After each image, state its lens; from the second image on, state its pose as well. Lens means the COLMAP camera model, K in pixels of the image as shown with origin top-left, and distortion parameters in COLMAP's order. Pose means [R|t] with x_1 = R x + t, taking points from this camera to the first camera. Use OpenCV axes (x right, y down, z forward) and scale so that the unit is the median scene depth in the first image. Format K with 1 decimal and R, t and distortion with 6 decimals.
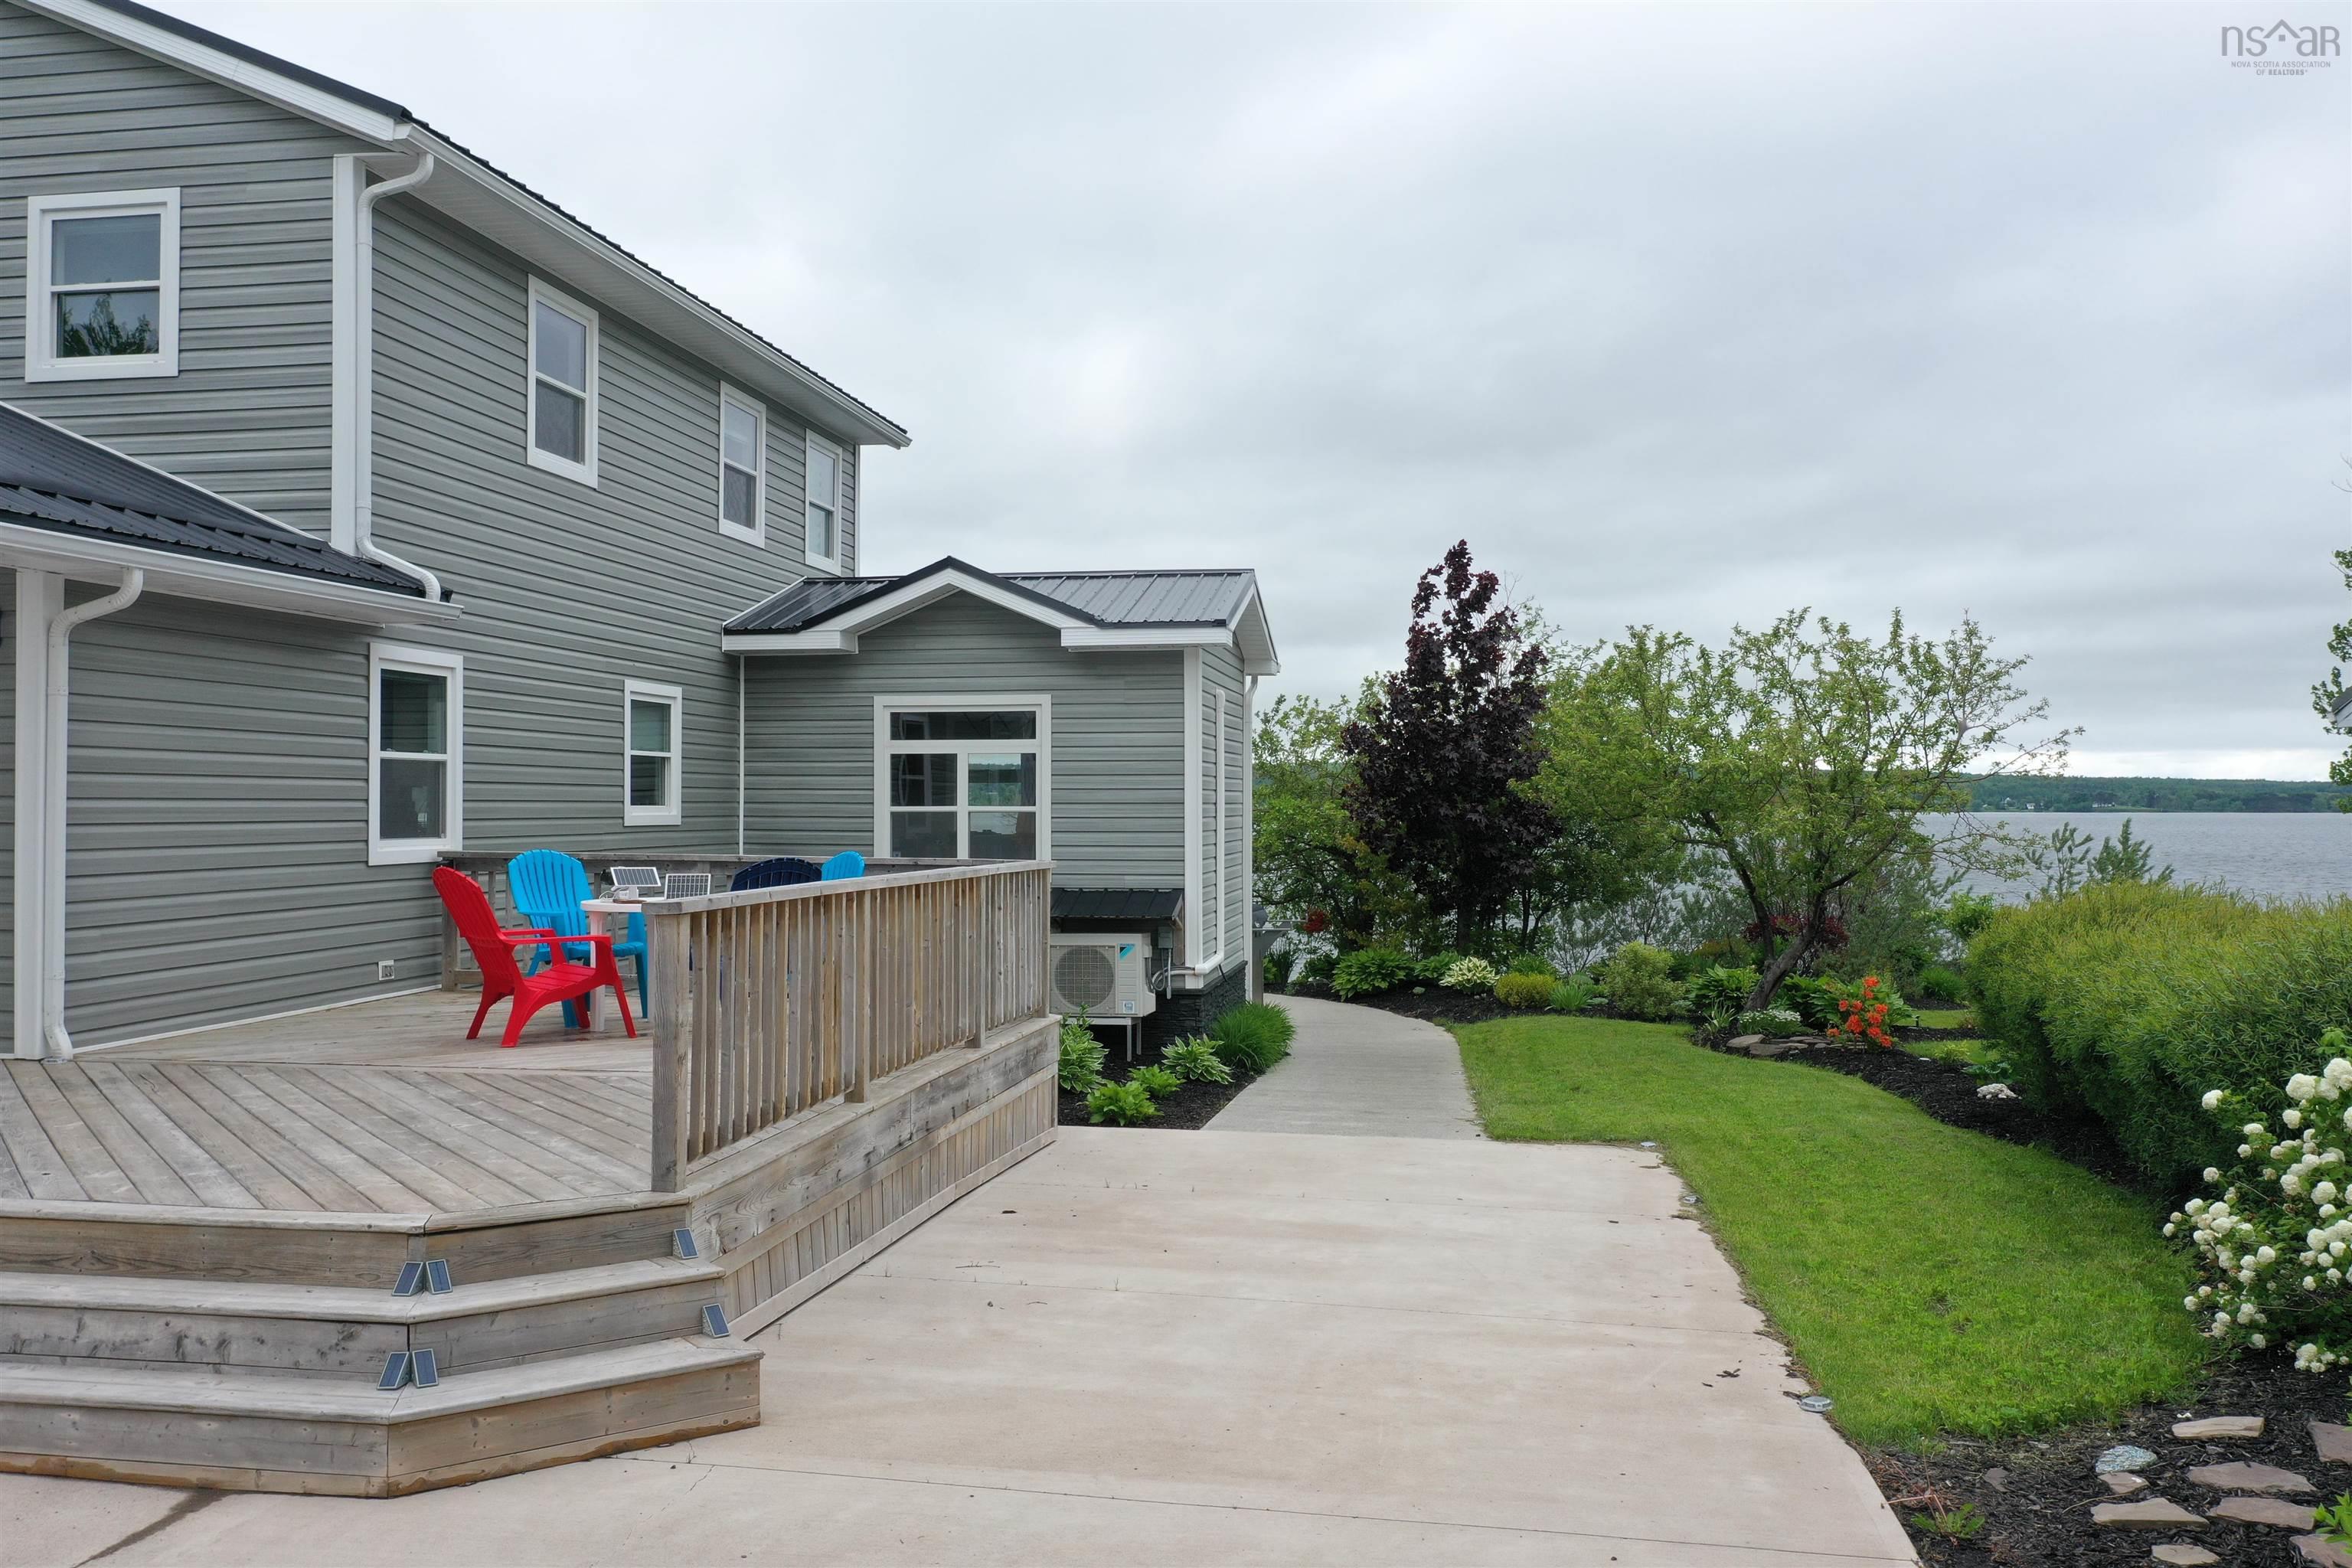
lens RADIAL K [[1854.3, 0, 1176.0], [0, 1854.3, 784.0], [0, 0, 1]] dist [-0.006616, 0.004550]
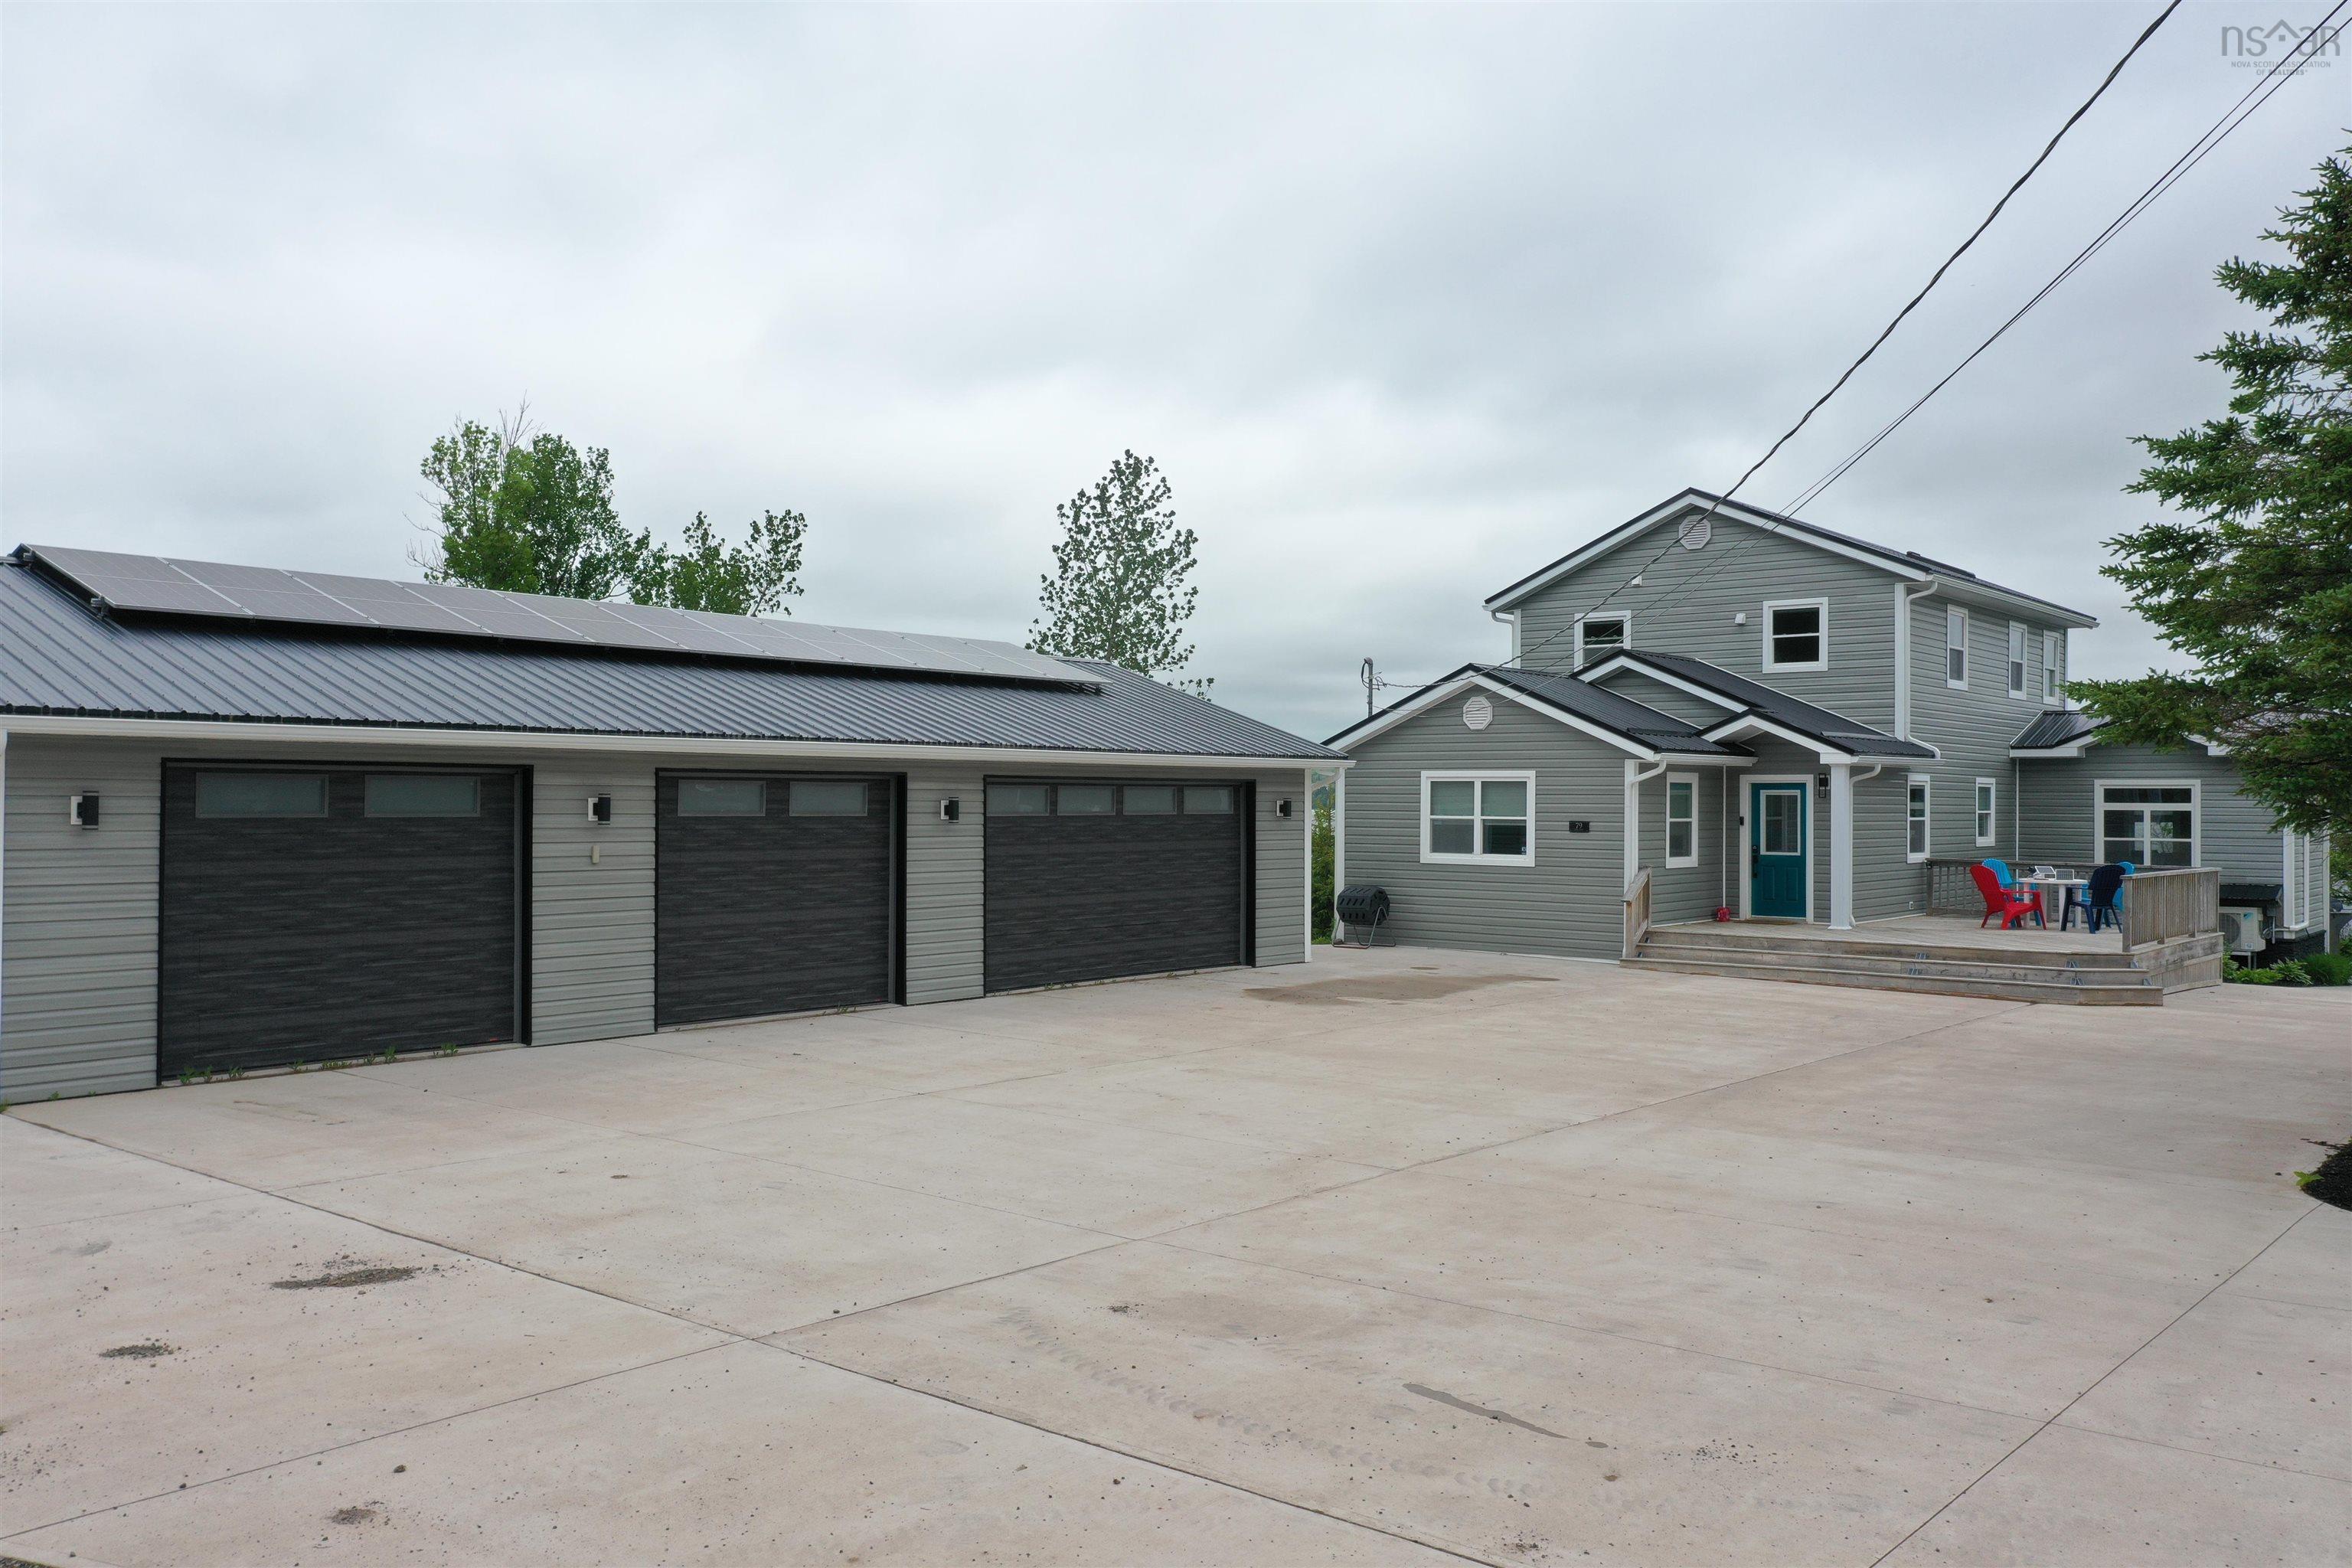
lens RADIAL K [[1840.8, 0, 1176.0], [0, 1840.8, 784.0], [0, 0, 1]] dist [-0.008479, 0.003709]
pose [[0.860275, -0.000285, -0.509830, -0.011997], [-0.000357, 0.999999, -0.001161, -0.041925], [0.509830, 0.001181, 0.860274, -1.150185]]
